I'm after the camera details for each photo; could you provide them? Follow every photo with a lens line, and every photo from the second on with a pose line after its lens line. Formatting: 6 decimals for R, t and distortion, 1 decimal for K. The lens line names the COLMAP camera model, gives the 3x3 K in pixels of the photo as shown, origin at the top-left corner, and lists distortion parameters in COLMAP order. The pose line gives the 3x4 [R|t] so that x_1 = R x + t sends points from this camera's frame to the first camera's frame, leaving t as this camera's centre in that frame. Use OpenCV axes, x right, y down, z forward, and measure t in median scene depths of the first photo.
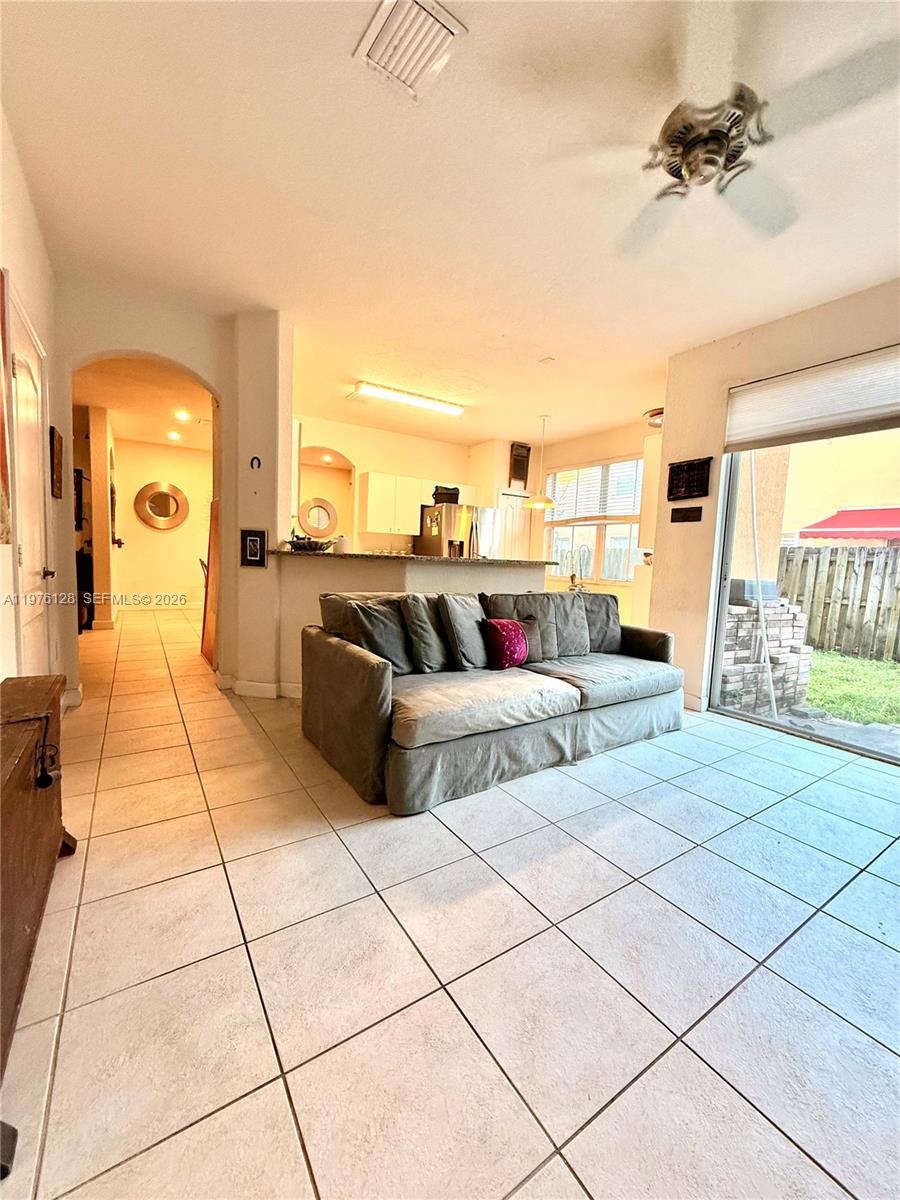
lens RADIAL K [[478.0, 0, 450.0], [0, 478.0, 600.0], [0, 0, 1]] dist [-0.001245, -0.000093]
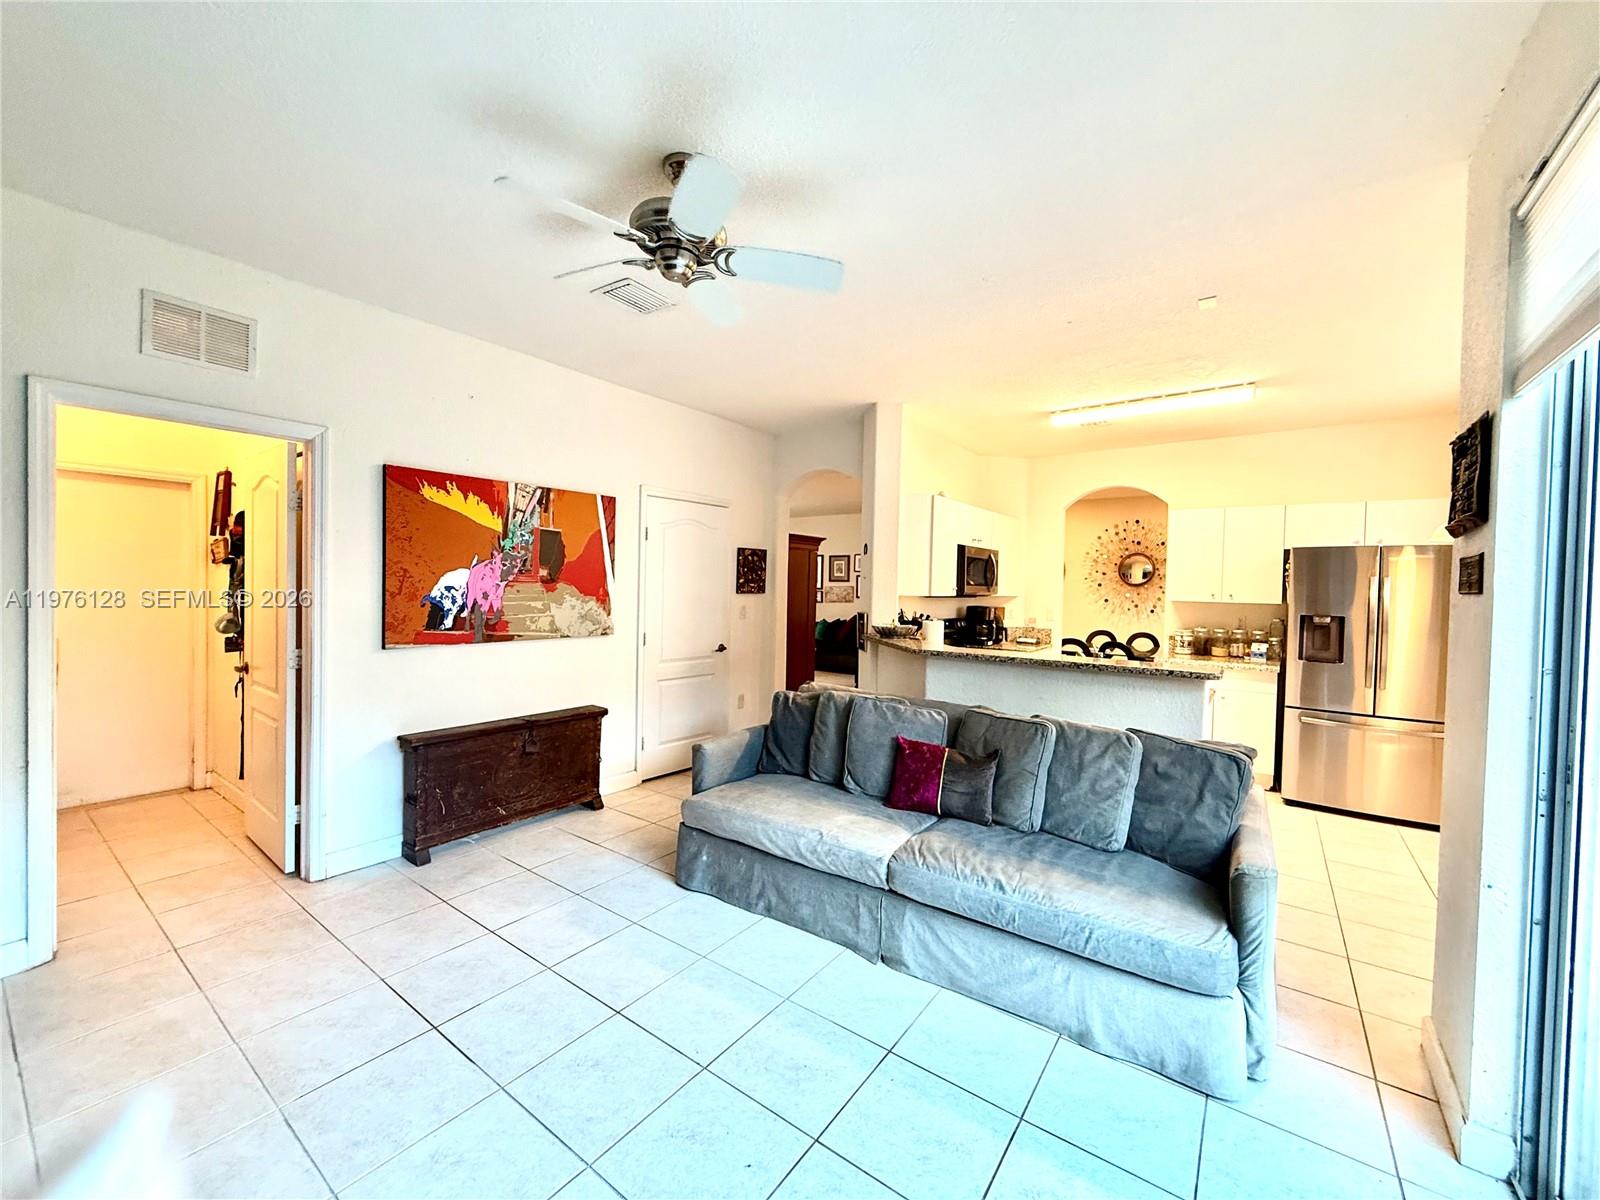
lens RADIAL K [[637.3, 0, 790.1], [0, 637.3, 605.1], [0, 0, 1]] dist [-0.001245, -0.000093]
pose [[0.342910, -0.007527, -0.939338, 1.100482], [-0.092052, 0.994886, -0.041576, -0.127623], [0.934847, 0.100724, 0.340463, 0.522131]]
